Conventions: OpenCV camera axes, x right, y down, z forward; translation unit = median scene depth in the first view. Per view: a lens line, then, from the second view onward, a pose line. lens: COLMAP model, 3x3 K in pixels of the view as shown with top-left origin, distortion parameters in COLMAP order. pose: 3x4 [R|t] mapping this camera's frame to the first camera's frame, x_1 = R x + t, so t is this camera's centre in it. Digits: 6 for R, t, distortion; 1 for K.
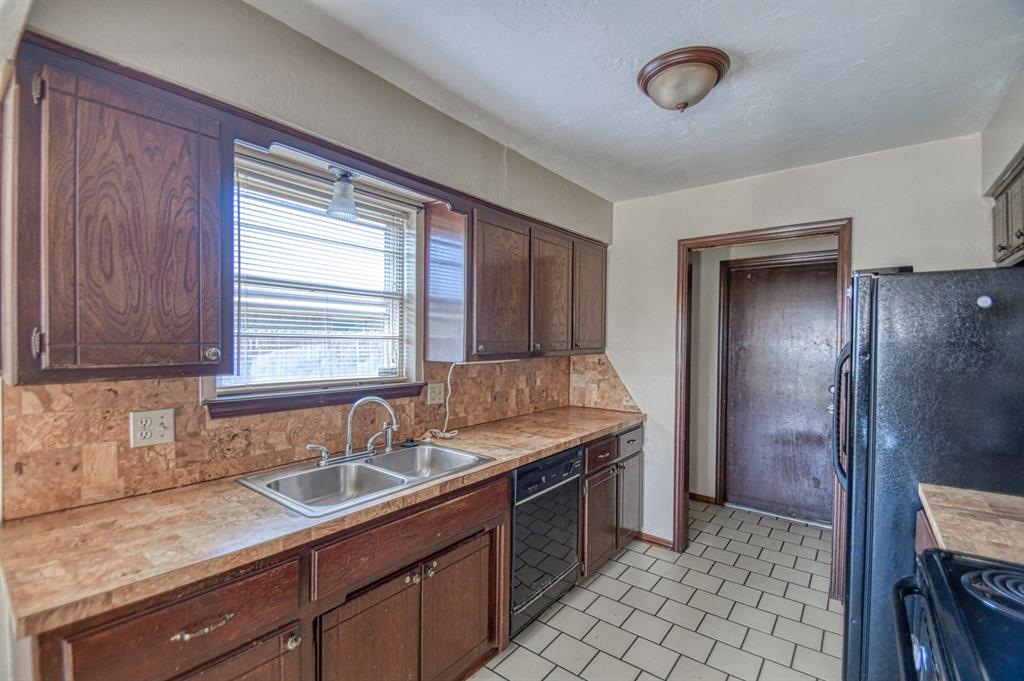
lens RADIAL K [[449.6, 0, 513.7], [0, 449.6, 349.8], [0, 0, 1]] dist [0.012463, -0.013232]
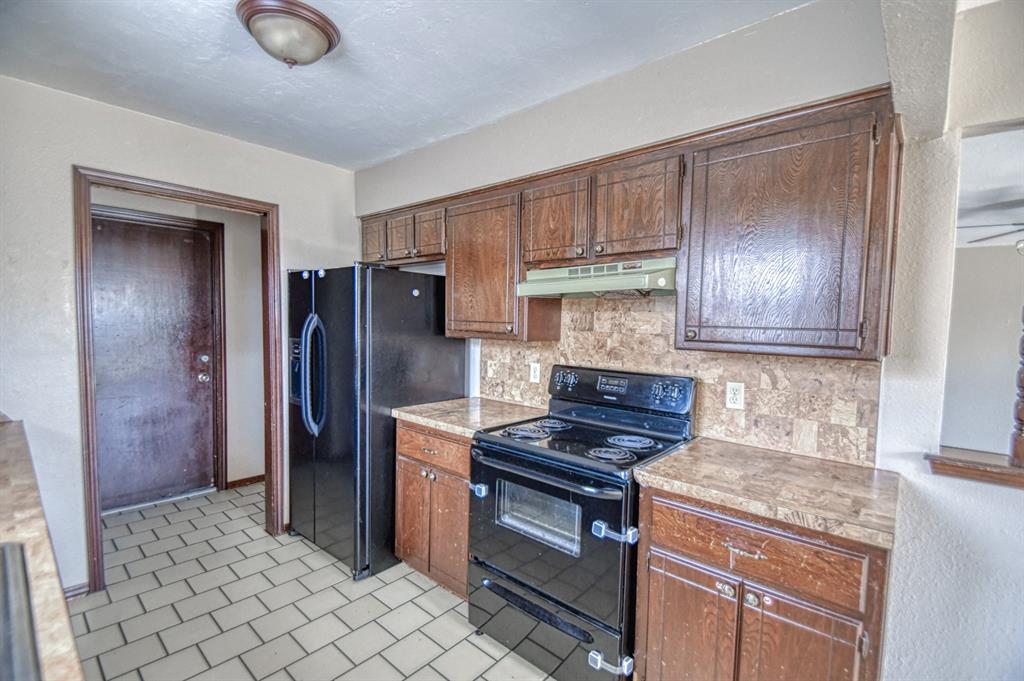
lens RADIAL K [[449.6, 0, 521.0], [0, 449.6, 347.1], [0, 0, 1]] dist [0.012463, -0.013232]
pose [[0.055043, -0.067240, 0.996217, -0.572502], [-0.003249, 0.997713, 0.067521, -0.018057], [-0.998479, -0.006954, 0.054698, 0.481432]]
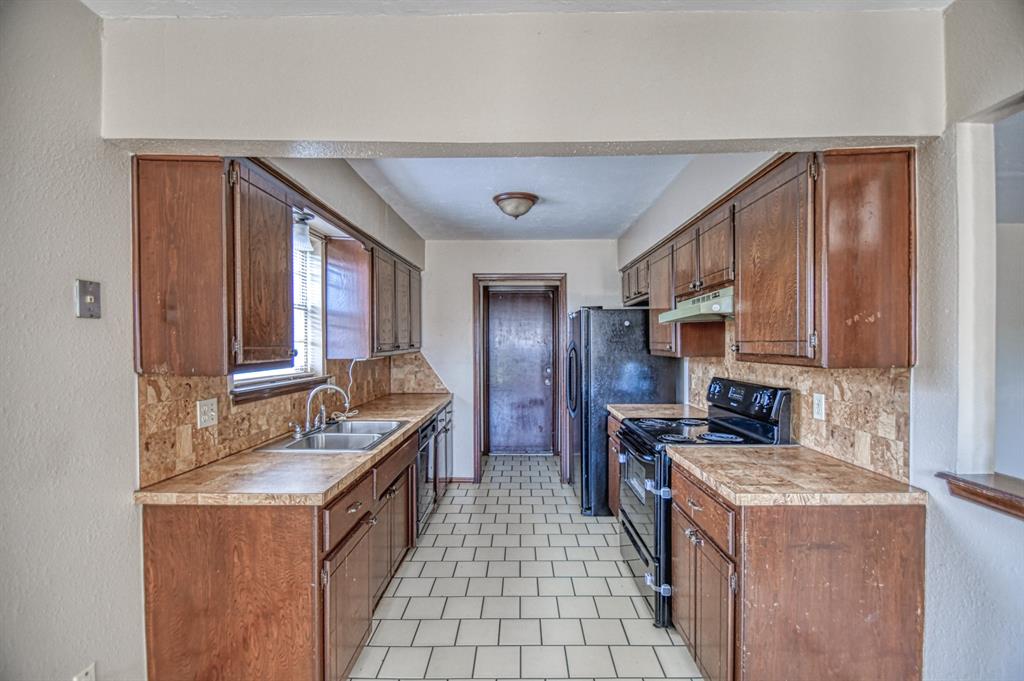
lens RADIAL K [[449.6, 0, 519.4], [0, 449.6, 345.7], [0, 0, 1]] dist [0.012463, -0.013232]
pose [[0.793678, -0.016026, 0.608127, -0.775997], [0.022750, 0.999736, -0.003346, 0.005357], [-0.607912, 0.016491, 0.793833, -0.495831]]
